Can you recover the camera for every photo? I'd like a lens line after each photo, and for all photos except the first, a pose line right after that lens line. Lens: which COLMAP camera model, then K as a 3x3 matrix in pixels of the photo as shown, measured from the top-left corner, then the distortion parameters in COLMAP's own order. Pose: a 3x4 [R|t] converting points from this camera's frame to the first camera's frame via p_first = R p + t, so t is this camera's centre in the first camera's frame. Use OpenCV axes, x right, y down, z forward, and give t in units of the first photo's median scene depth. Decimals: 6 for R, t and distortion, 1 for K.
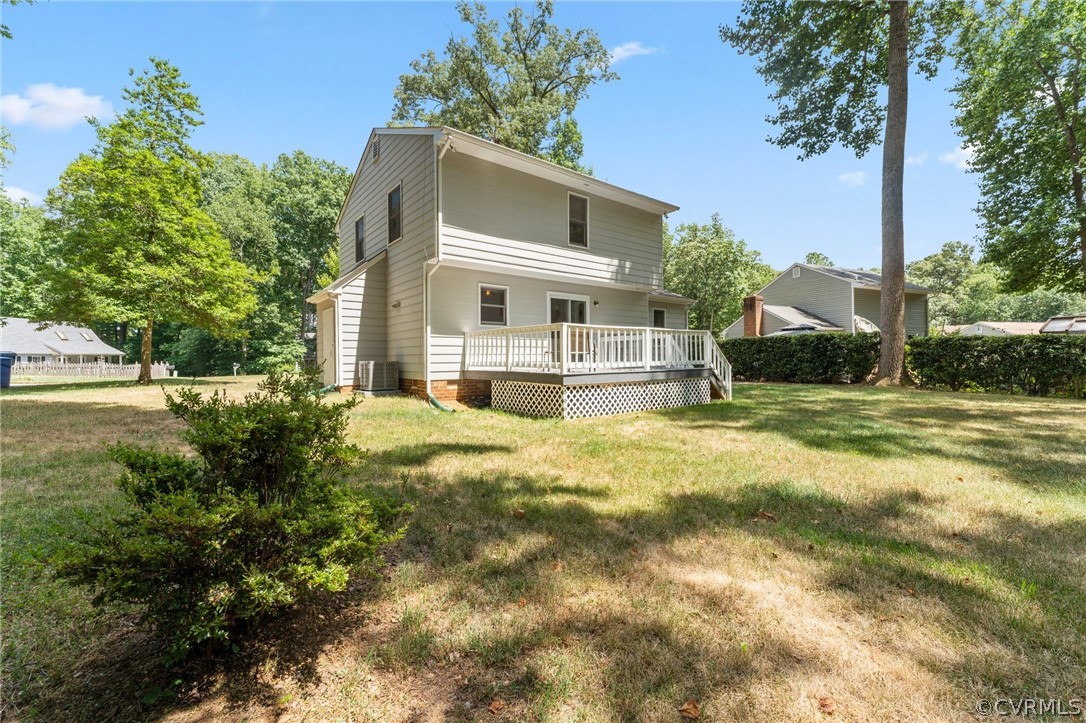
lens RADIAL K [[441.6, 0, 542.5], [0, 441.6, 362.9], [0, 0, 1]] dist [-0.000881, -0.000009]
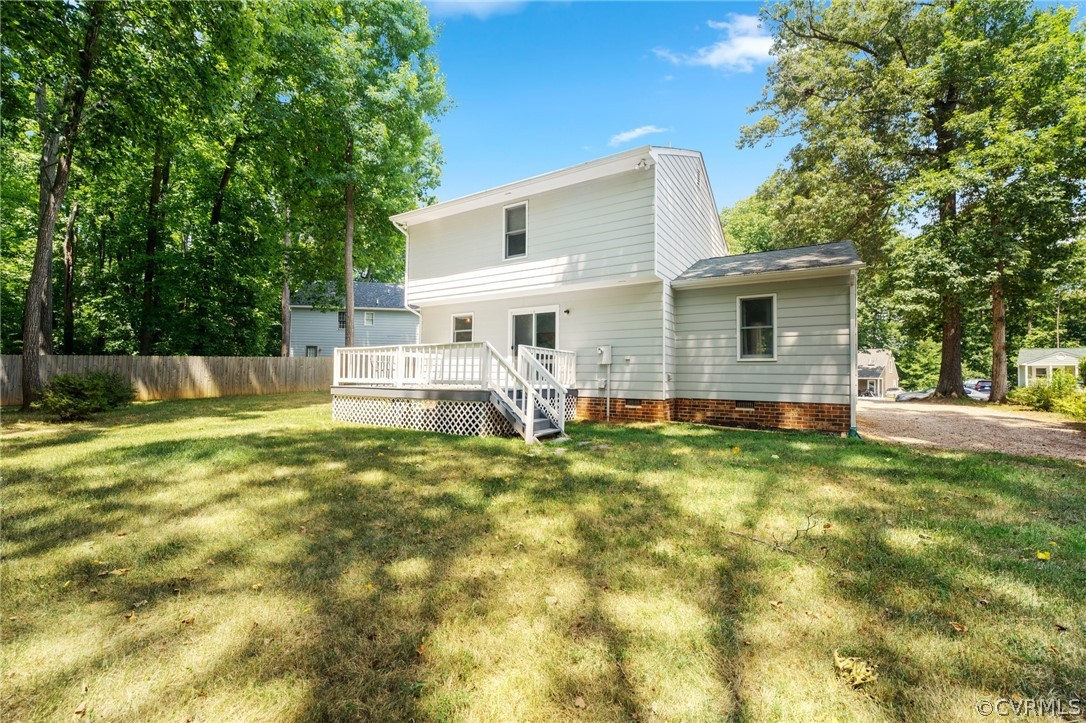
lens RADIAL K [[441.6, 0, 543.1], [0, 441.6, 358.0], [0, 0, 1]] dist [-0.000881, -0.000009]
pose [[0.344086, -0.039797, -0.938094, 1.033538], [-0.021194, 0.998518, -0.050134, -0.005705], [0.938699, 0.037132, 0.342733, 0.779555]]
